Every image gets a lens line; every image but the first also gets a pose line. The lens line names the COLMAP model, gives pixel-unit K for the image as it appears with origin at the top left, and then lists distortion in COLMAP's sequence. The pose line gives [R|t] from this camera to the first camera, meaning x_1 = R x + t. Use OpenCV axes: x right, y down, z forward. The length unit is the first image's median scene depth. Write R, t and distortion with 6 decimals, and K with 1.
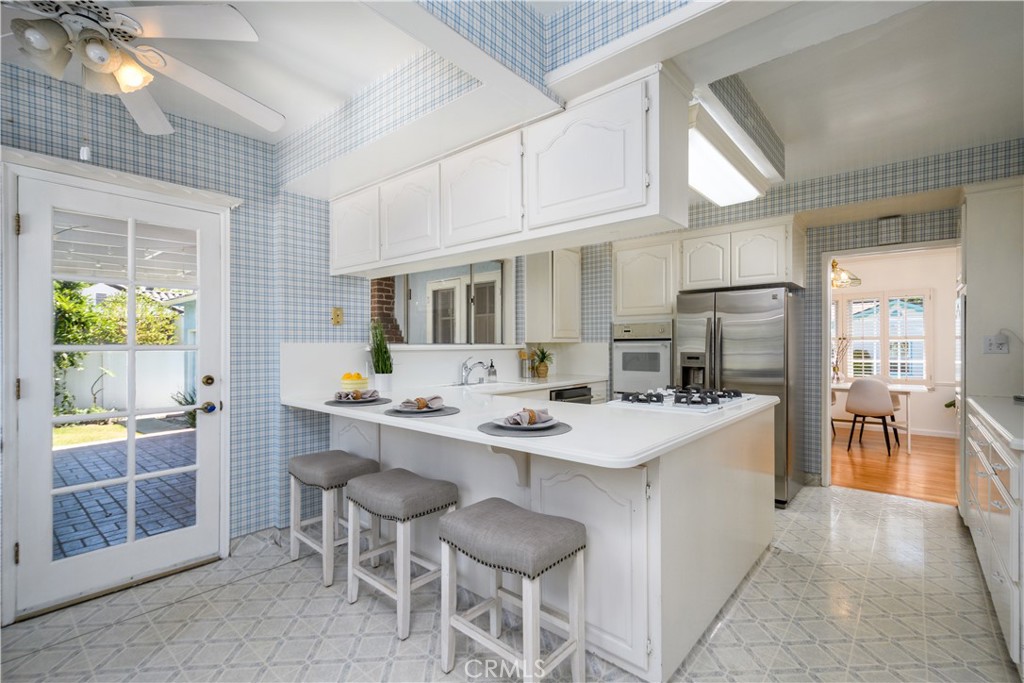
lens RADIAL K [[456.1, 0, 511.3], [0, 456.1, 340.0], [0, 0, 1]] dist [-0.001843, 0.000132]
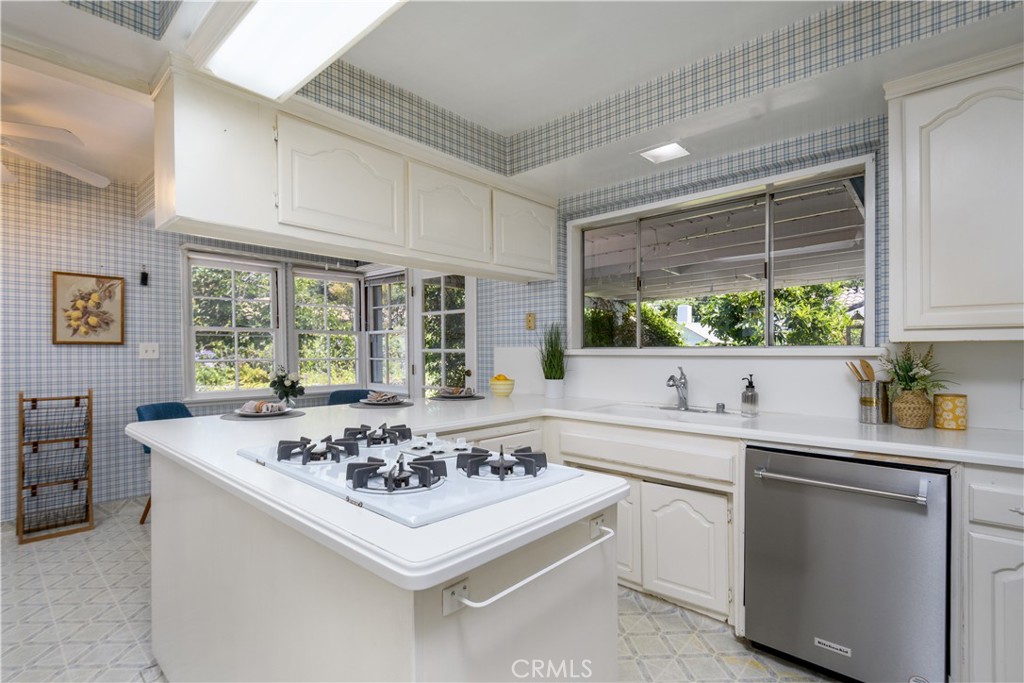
lens RADIAL K [[495.7, 0, 511.0], [0, 495.7, 350.7], [0, 0, 1]] dist [0.003093, -0.001487]
pose [[-0.022181, 0.000900, -0.999754, 0.945268], [0.010005, 0.999950, 0.000679, 0.016987], [0.999704, -0.009988, -0.022189, 1.194230]]
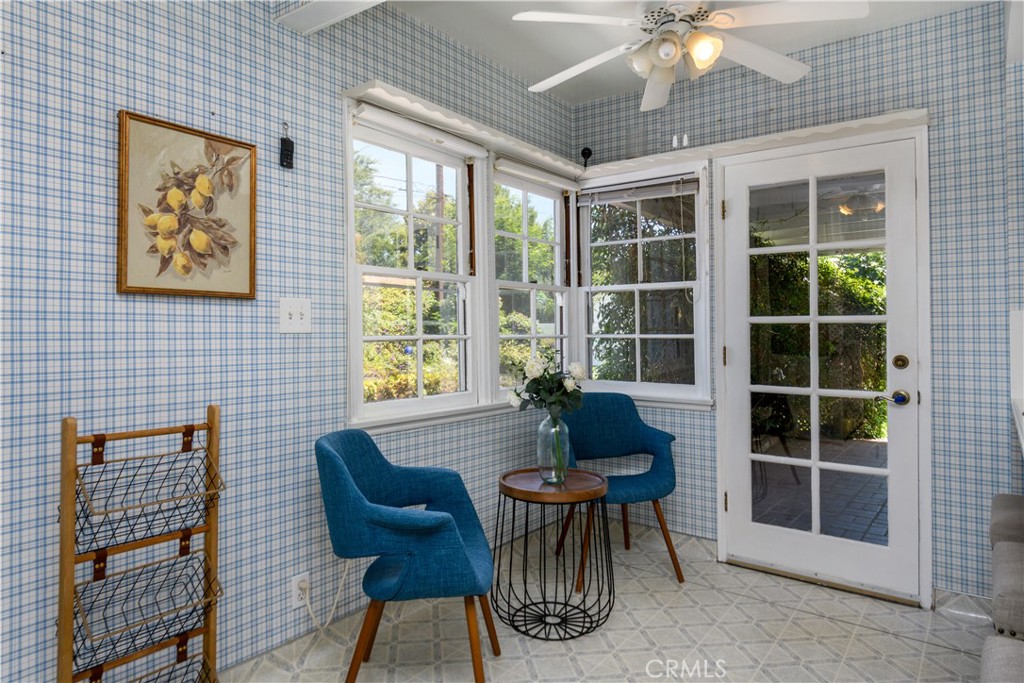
lens RADIAL K [[627.3, 0, 517.4], [0, 627.3, 326.3], [0, 0, 1]] dist [0.009237, -0.001261]
pose [[0.085705, -0.005814, -0.996304, 0.330980], [0.008147, 0.999954, -0.005135, 0.029851], [0.996287, -0.007676, 0.085748, 0.279838]]
